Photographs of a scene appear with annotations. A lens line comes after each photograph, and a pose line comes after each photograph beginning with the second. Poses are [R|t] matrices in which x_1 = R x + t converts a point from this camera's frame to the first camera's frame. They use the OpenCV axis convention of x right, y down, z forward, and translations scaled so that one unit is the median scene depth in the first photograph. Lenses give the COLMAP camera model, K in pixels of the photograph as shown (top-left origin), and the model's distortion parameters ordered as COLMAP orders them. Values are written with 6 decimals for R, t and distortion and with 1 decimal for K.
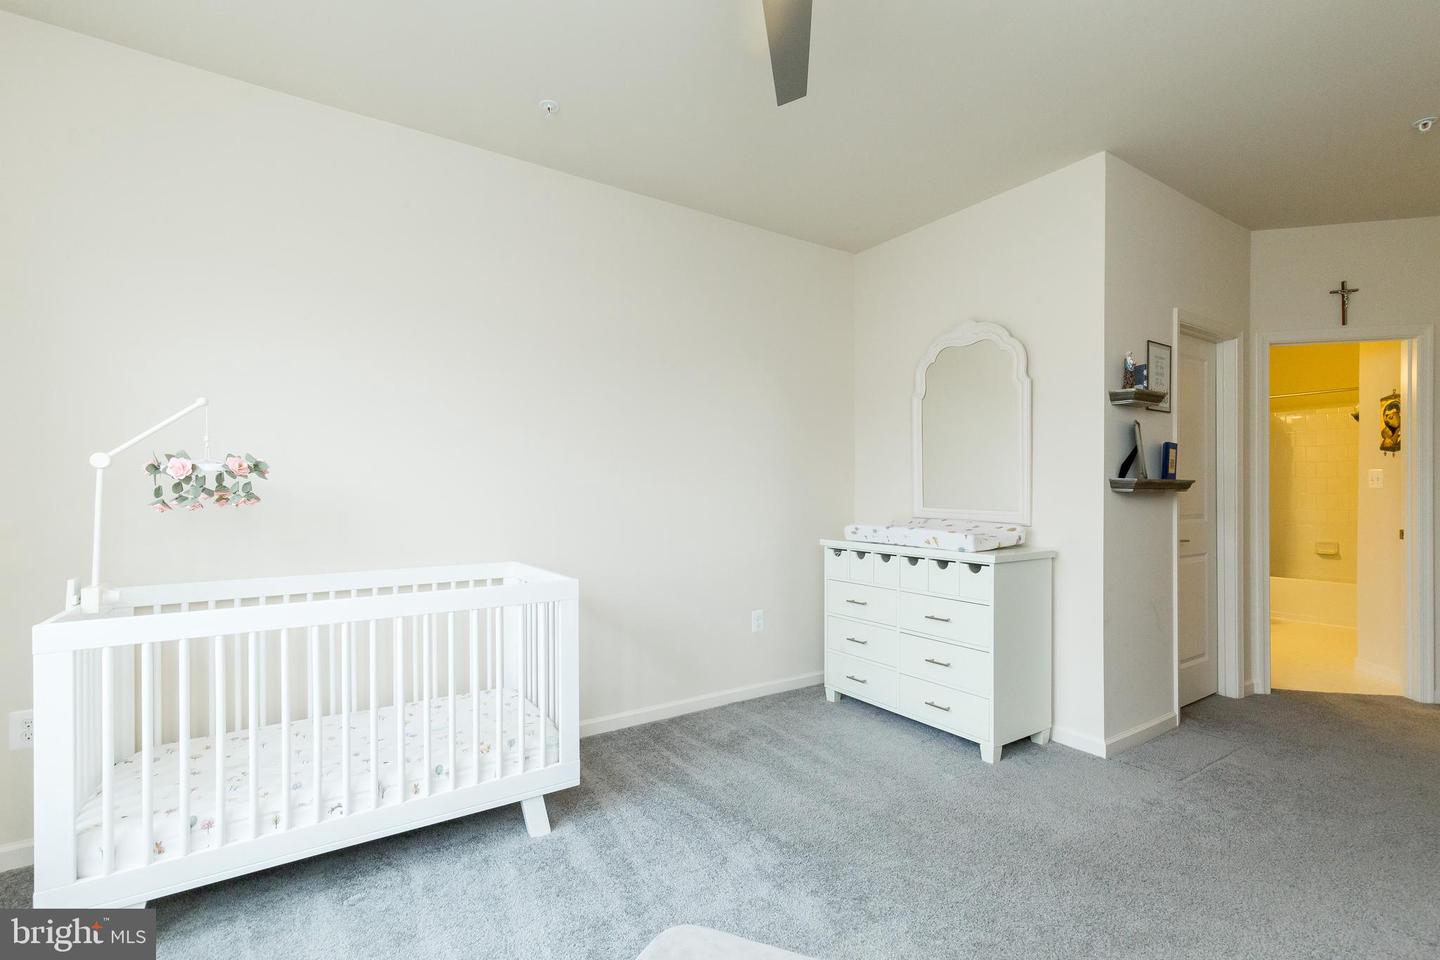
lens RADIAL K [[654.9, 0, 729.8], [0, 654.9, 498.1], [0, 0, 1]] dist [0.001956, -0.000263]
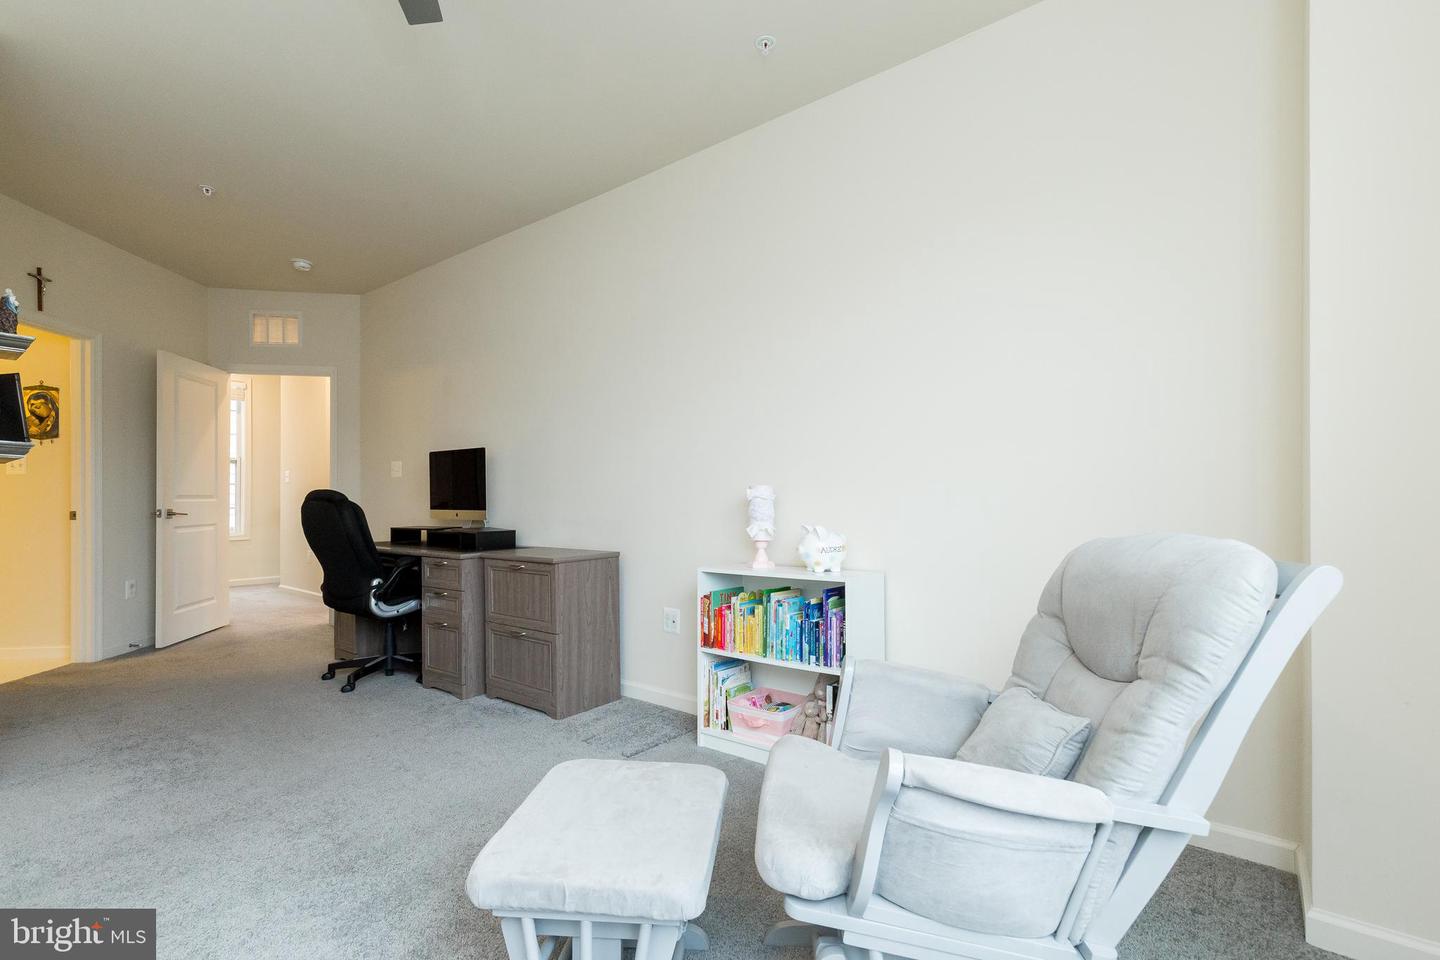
lens RADIAL K [[654.9, 0, 729.8], [0, 654.9, 498.1], [0, 0, 1]] dist [0.001956, -0.000263]
pose [[-0.319276, 0.003055, 0.947657, -0.367190], [0.018292, 0.999828, 0.002939, 0.043367], [-0.947485, 0.018273, -0.319277, 0.318249]]
